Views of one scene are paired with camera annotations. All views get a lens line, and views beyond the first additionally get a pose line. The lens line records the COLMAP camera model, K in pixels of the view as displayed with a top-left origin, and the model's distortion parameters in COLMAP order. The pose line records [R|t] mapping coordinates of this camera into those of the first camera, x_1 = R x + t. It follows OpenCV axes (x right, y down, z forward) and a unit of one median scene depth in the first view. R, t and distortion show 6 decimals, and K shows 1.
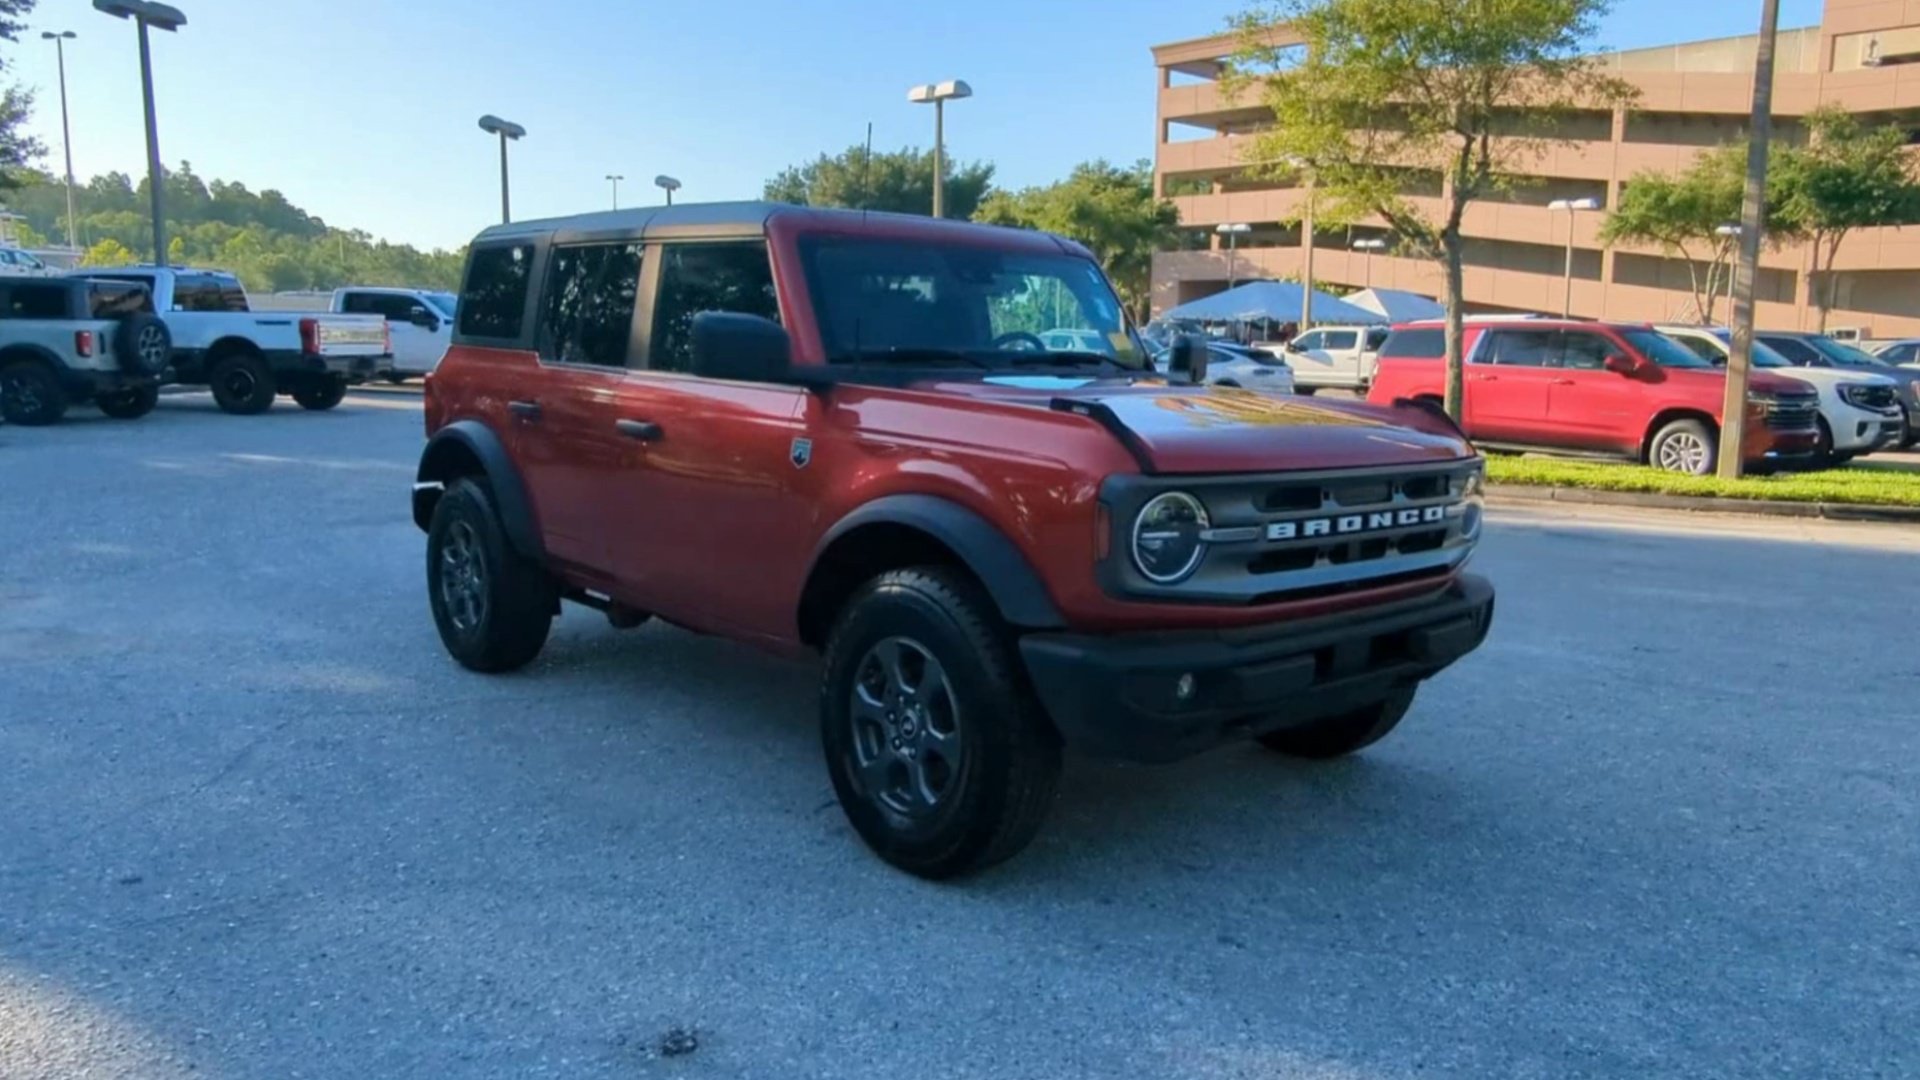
lens RADIAL K [[1357.2, 0, 1104.8], [0, 1357.2, 533.6], [0, 0, 1]] dist [0.004885, -0.002826]
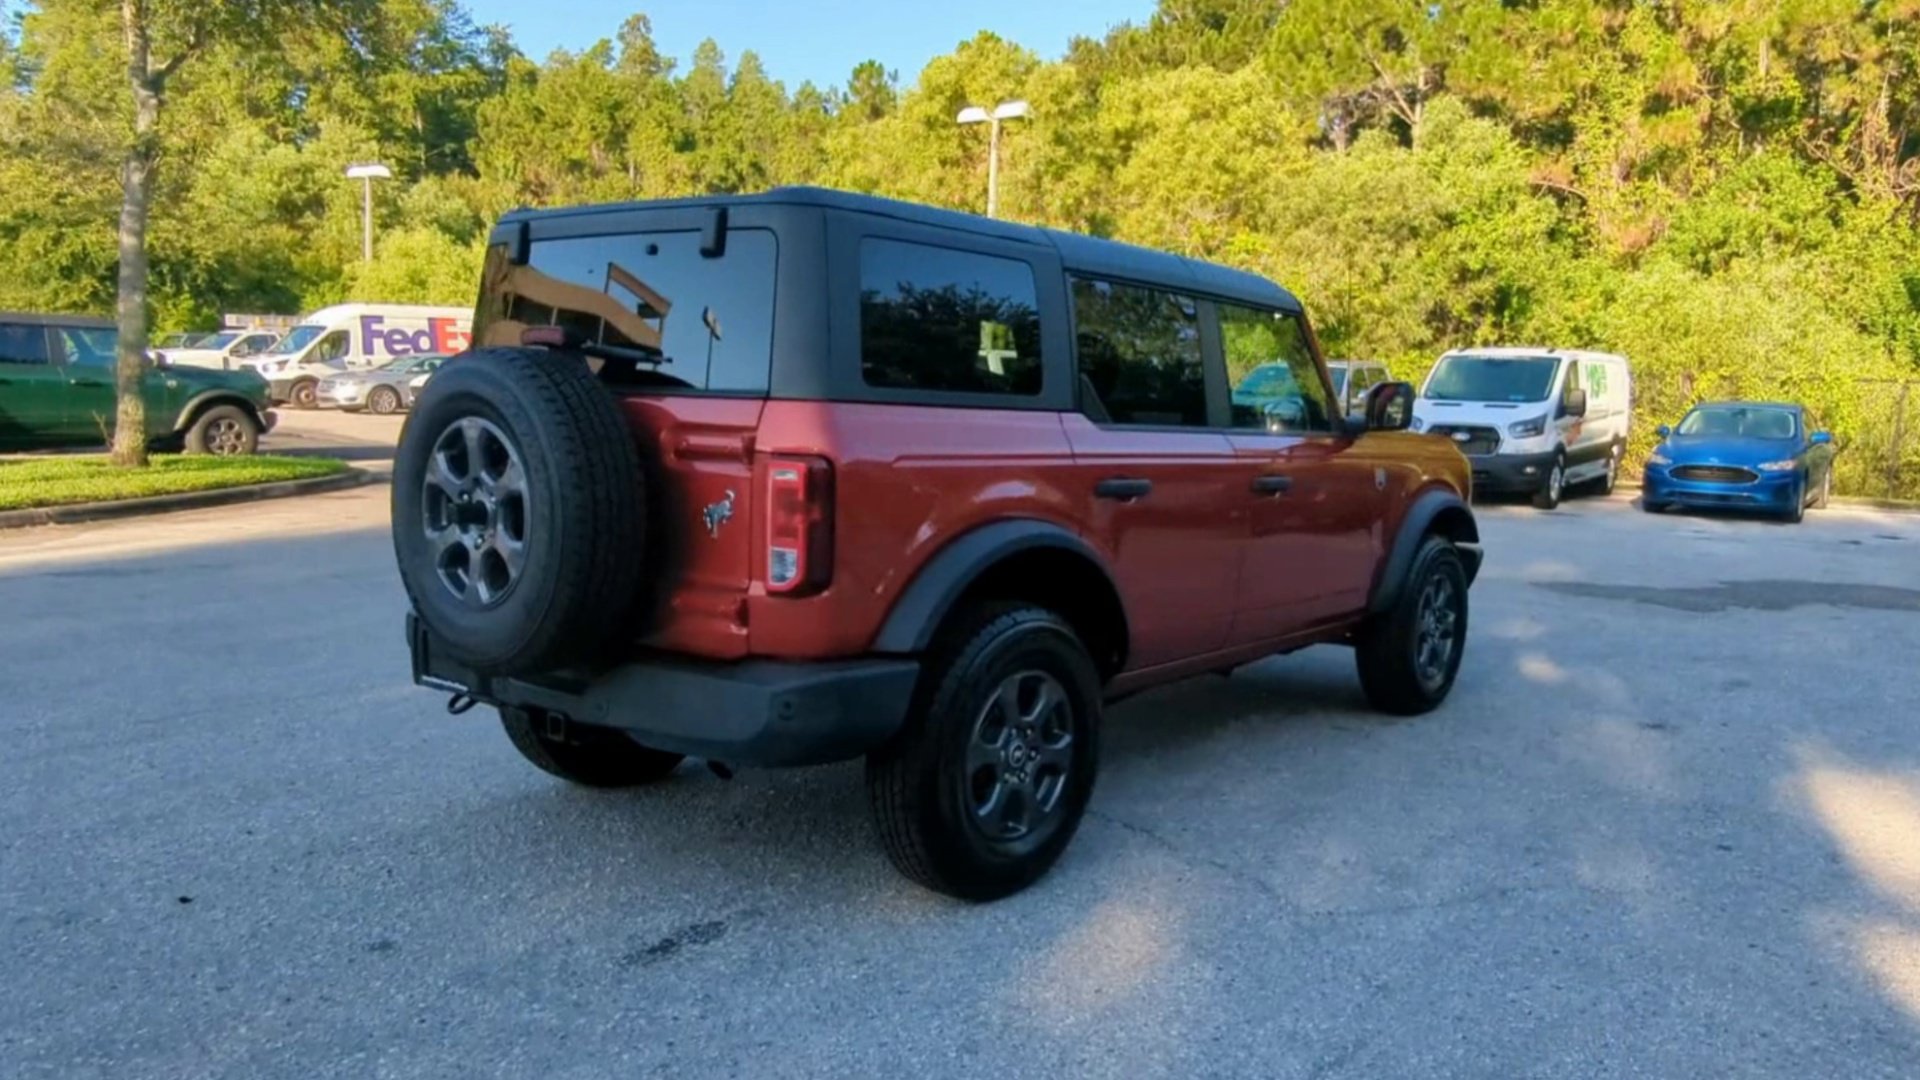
lens RADIAL K [[1374.9, 0, 1090.1], [0, 1374.9, 541.7], [0, 0, 1]] dist [0.001102, -0.005959]
pose [[-0.152087, -0.136009, 0.978964, -0.386247], [0.096810, 0.983674, 0.151703, -0.058573], [-0.983614, 0.117845, -0.136437, 0.361194]]
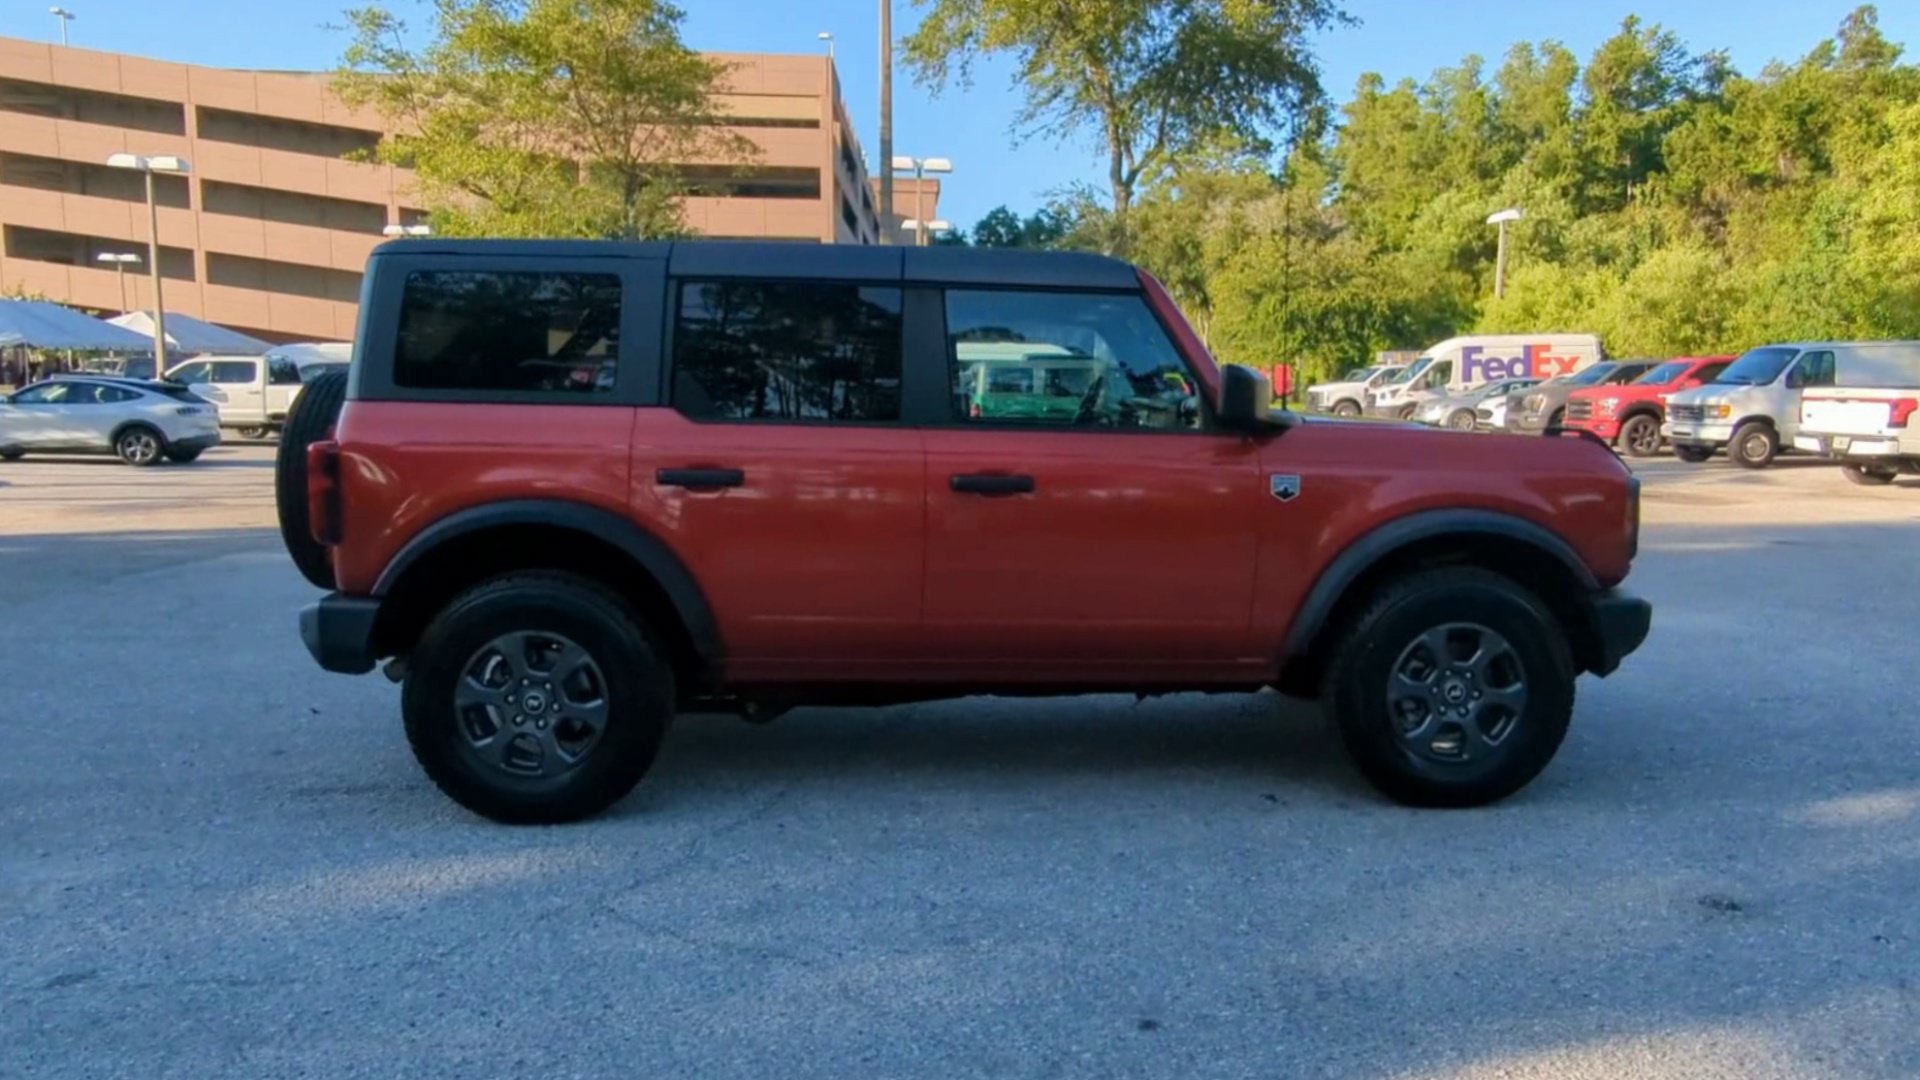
lens RADIAL K [[1335.0, 0, 1058.4], [0, 1335.0, 538.4], [0, 0, 1]] dist [-0.001317, 0.001755]
pose [[0.663368, -0.102718, 0.741209, -0.283613], [0.112794, 0.992942, 0.036655, -0.019159], [-0.739743, 0.059288, 0.670272, 0.094704]]
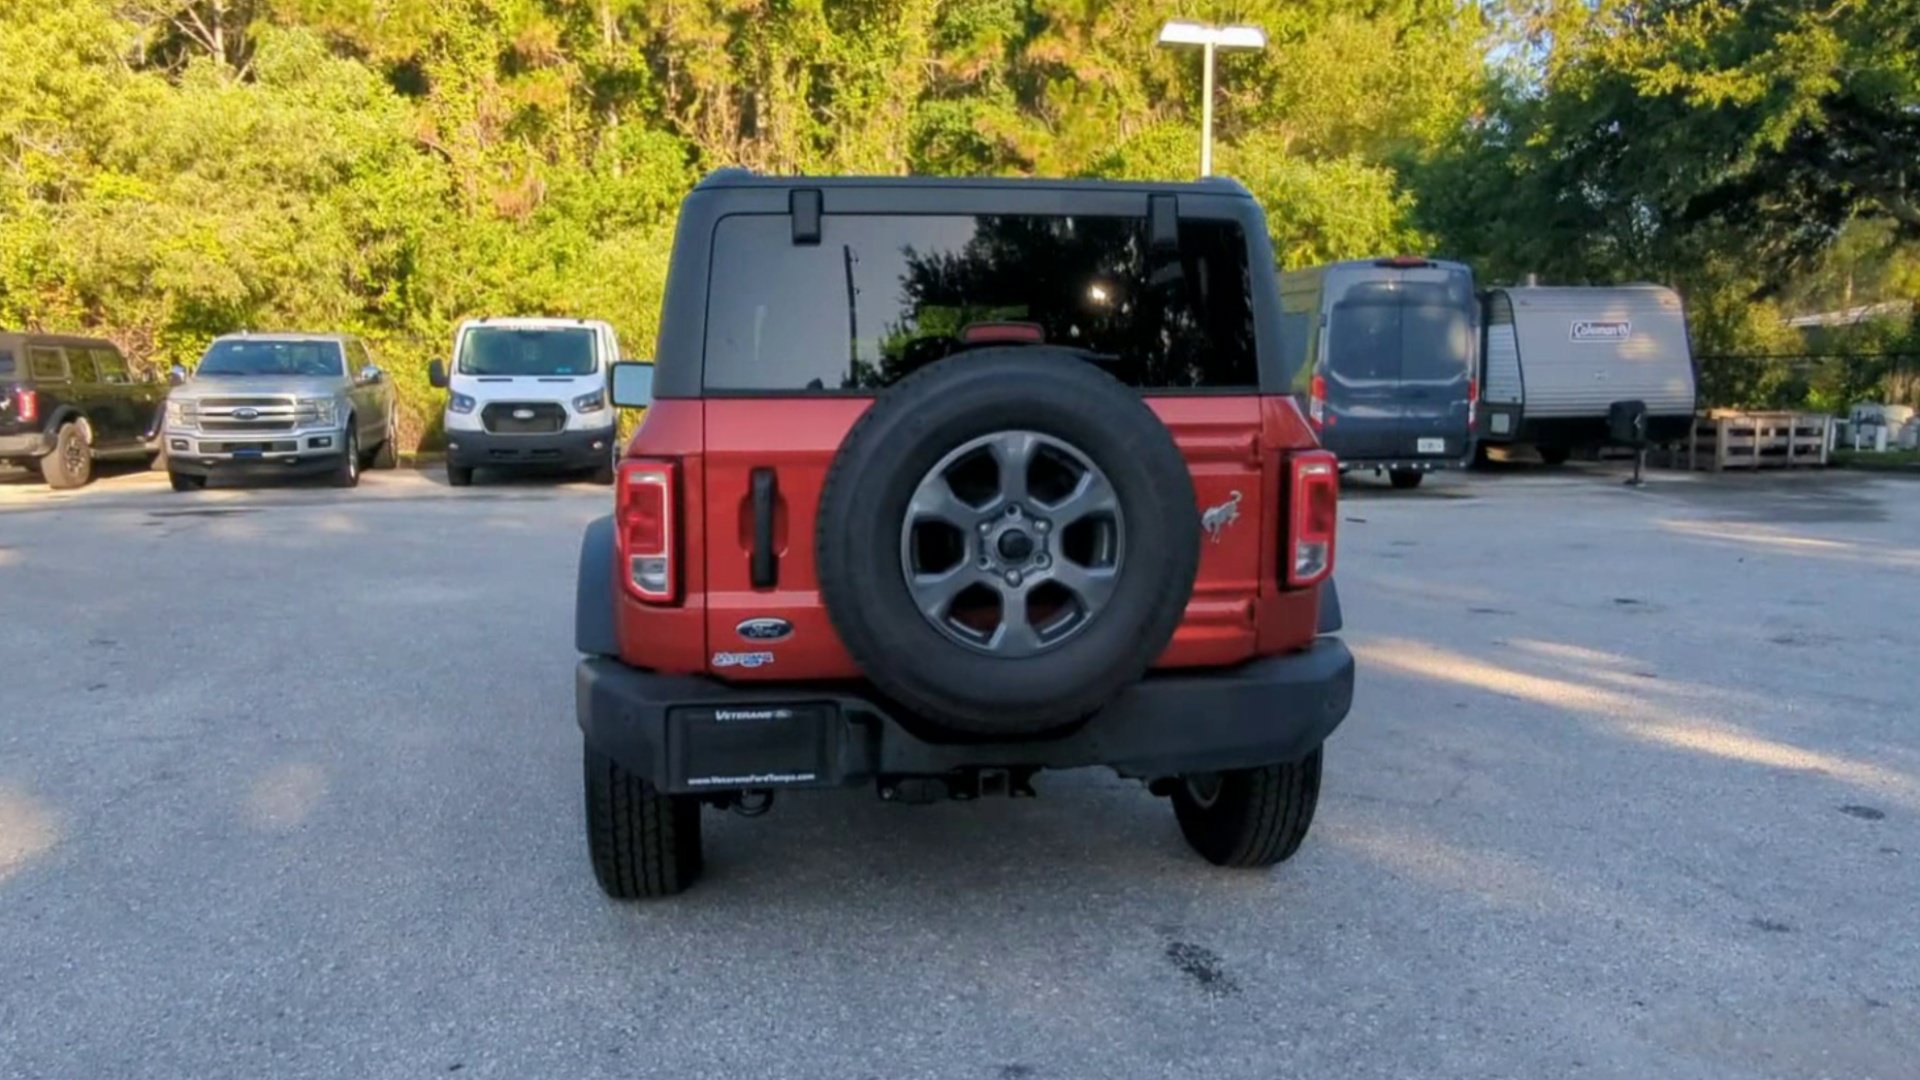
lens RADIAL K [[1489.9, 0, 948.5], [0, 1489.9, 540.0], [0, 0, 1]] dist [0.002688, -0.003448]
pose [[-0.786018, -0.089916, 0.611630, -0.278113], [0.064706, 0.971966, 0.226044, -0.084885], [-0.614808, 0.217251, -0.758164, 0.575856]]
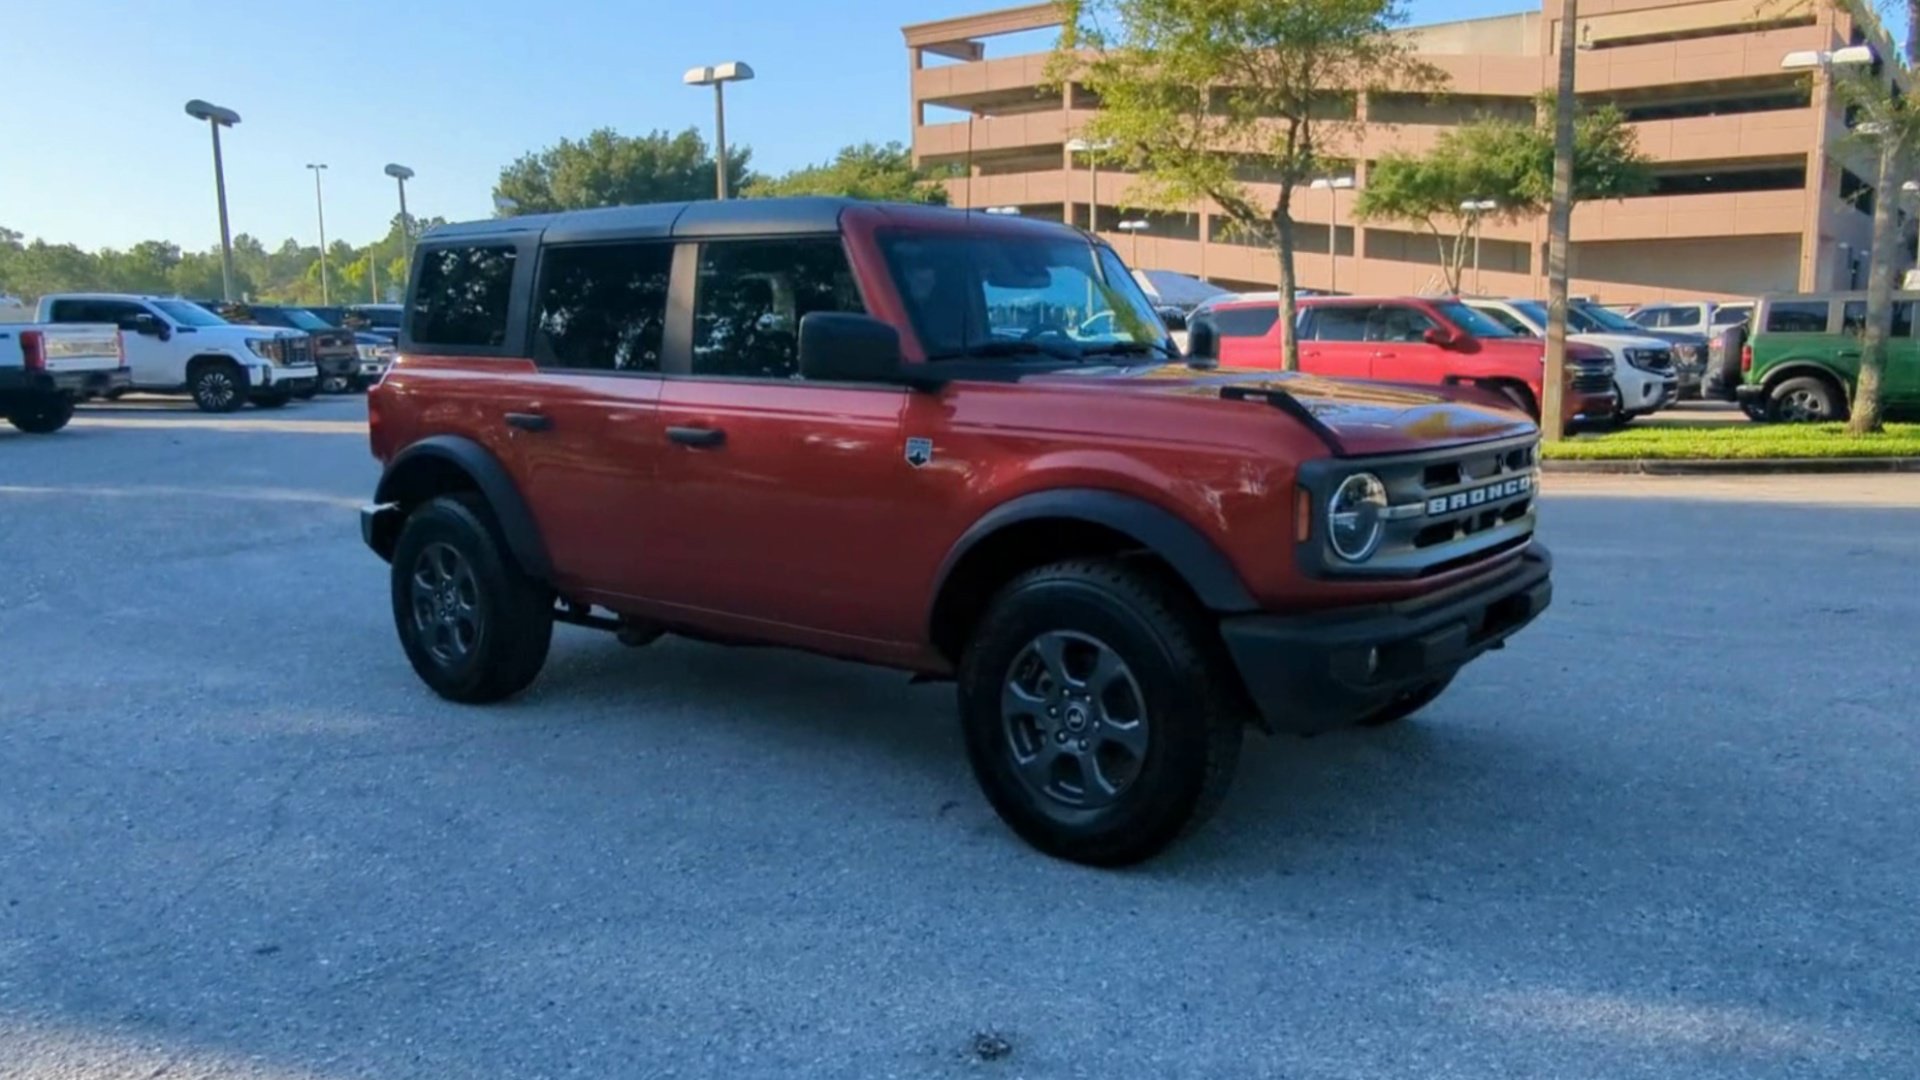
lens RADIAL K [[1375.1, 0, 1096.4], [0, 1375.1, 525.0], [0, 0, 1]] dist [0.004490, -0.004826]
pose [[0.985102, -0.053131, 0.163559, -0.063262], [0.052579, 0.998587, 0.007706, -0.001889], [-0.163737, 0.001008, 0.986503, -0.001782]]
